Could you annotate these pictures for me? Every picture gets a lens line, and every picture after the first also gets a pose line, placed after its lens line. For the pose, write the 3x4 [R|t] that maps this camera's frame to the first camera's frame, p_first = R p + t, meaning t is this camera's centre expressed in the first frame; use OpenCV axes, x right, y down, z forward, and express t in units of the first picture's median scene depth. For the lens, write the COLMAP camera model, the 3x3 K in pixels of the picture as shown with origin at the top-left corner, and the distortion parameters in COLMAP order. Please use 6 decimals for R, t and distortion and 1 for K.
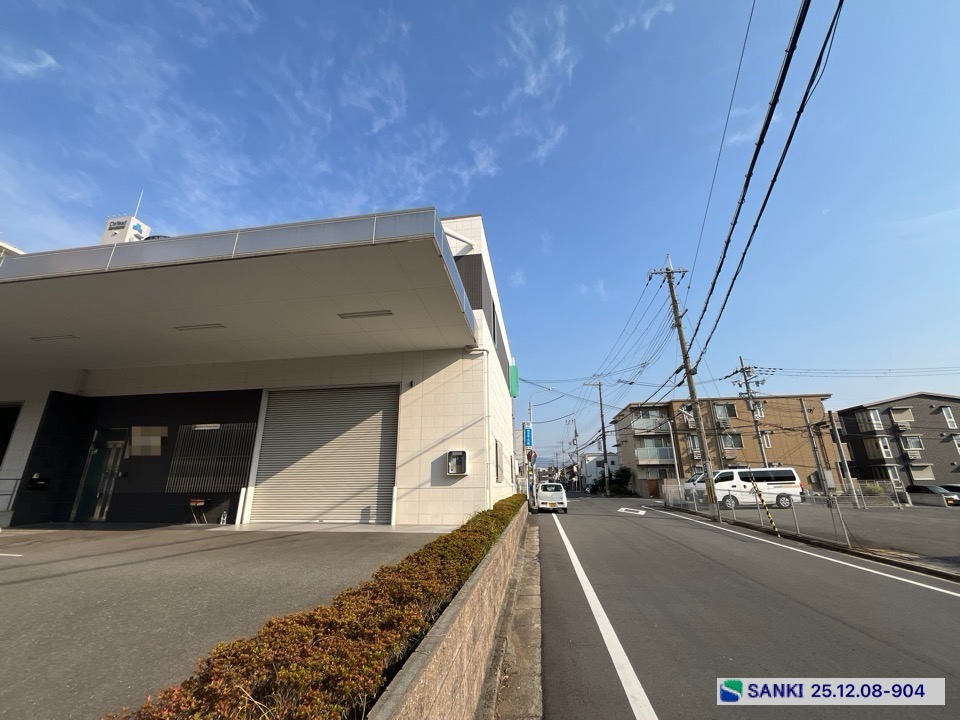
lens RADIAL K [[389.8, 0, 477.2], [0, 389.8, 360.3], [0, 0, 1]] dist [-0.004084, 0.000398]
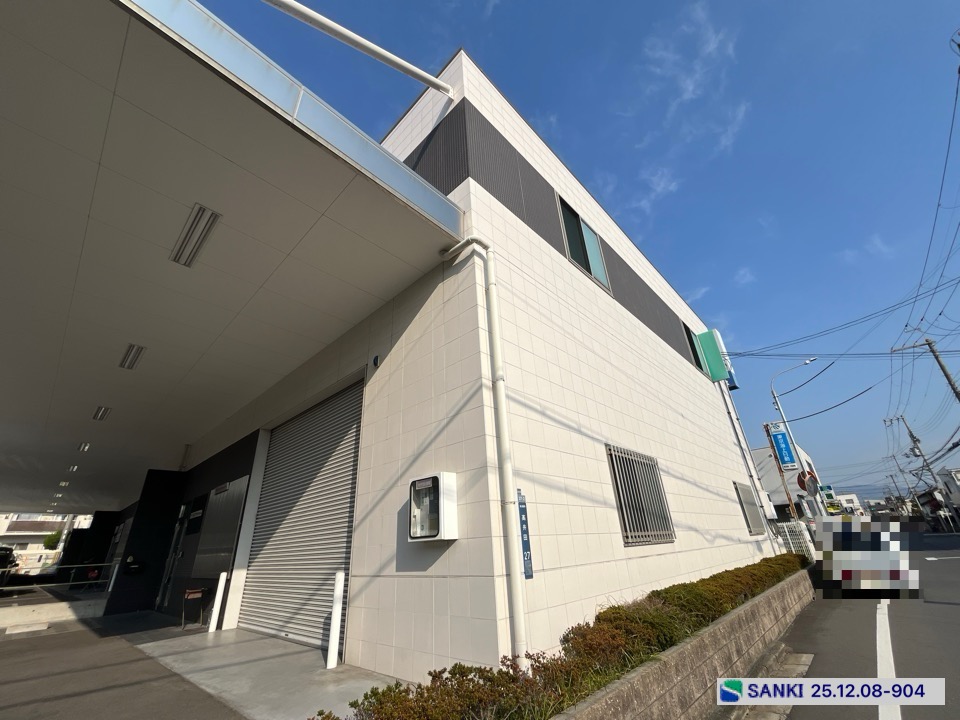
lens RADIAL K [[389.8, 0, 476.2], [0, 389.8, 360.2], [0, 0, 1]] dist [-0.004084, 0.000398]
pose [[0.815562, -0.279494, -0.506697, 0.190715], [0.217036, 0.959444, -0.179895, 0.167513], [0.536427, 0.036743, 0.843146, 0.574183]]
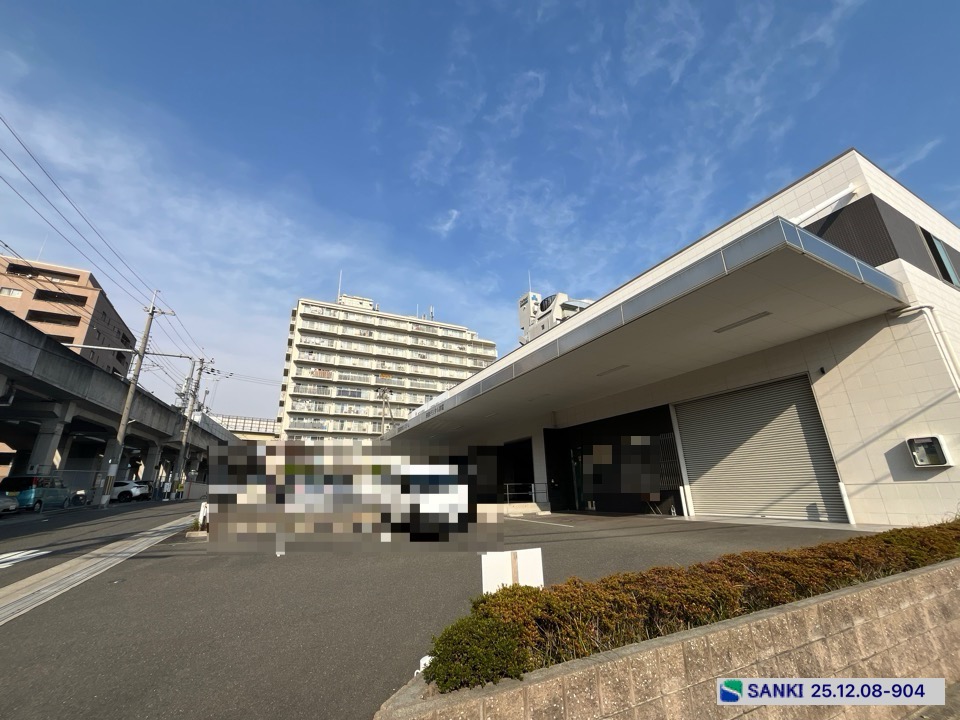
lens RADIAL K [[389.8, 0, 475.8], [0, 389.8, 360.8], [0, 0, 1]] dist [-0.004084, 0.000398]
pose [[0.572117, -0.262763, -0.776941, 0.074176], [0.265831, 0.955561, -0.127422, -0.056663], [0.775897, -0.133635, 0.616543, -0.176901]]
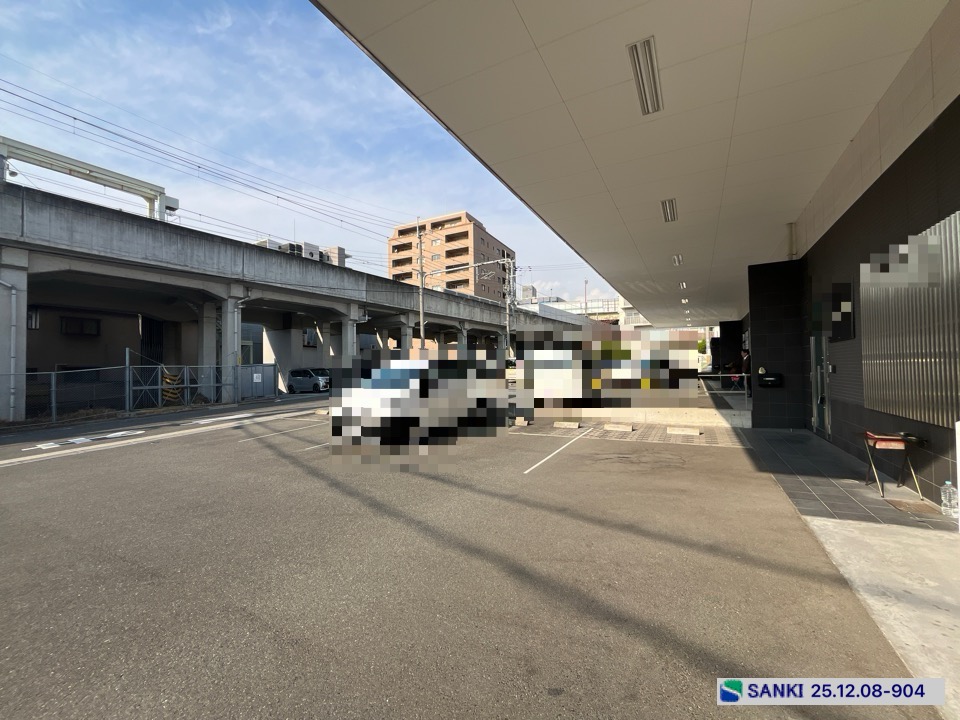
lens RADIAL K [[389.8, 0, 477.1], [0, 389.8, 361.0], [0, 0, 1]] dist [-0.004084, 0.000398]
pose [[-0.355834, -0.006762, -0.934525, -0.165608], [0.303158, 0.945063, -0.122270, 0.183653], [0.884012, -0.326817, -0.334235, 0.694409]]
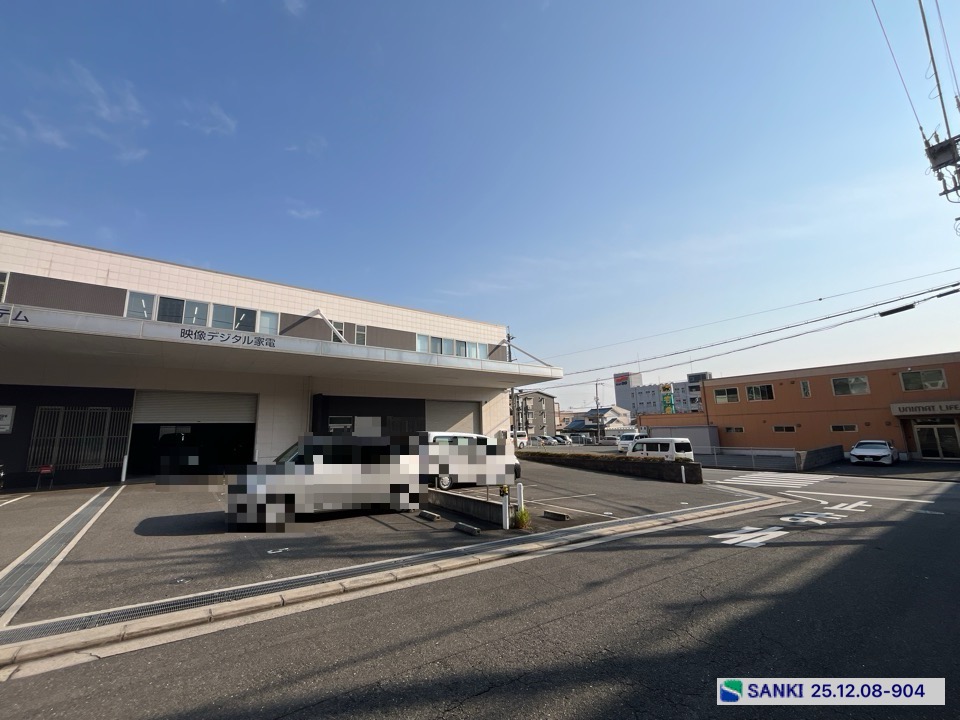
lens RADIAL K [[389.8, 0, 478.1], [0, 389.8, 361.5], [0, 0, 1]] dist [-0.004084, 0.000398]
pose [[0.686158, 0.119714, 0.717534, -1.756327], [-0.204807, 0.978258, 0.032638, -0.225113], [-0.698026, -0.169351, 0.695758, -0.515536]]
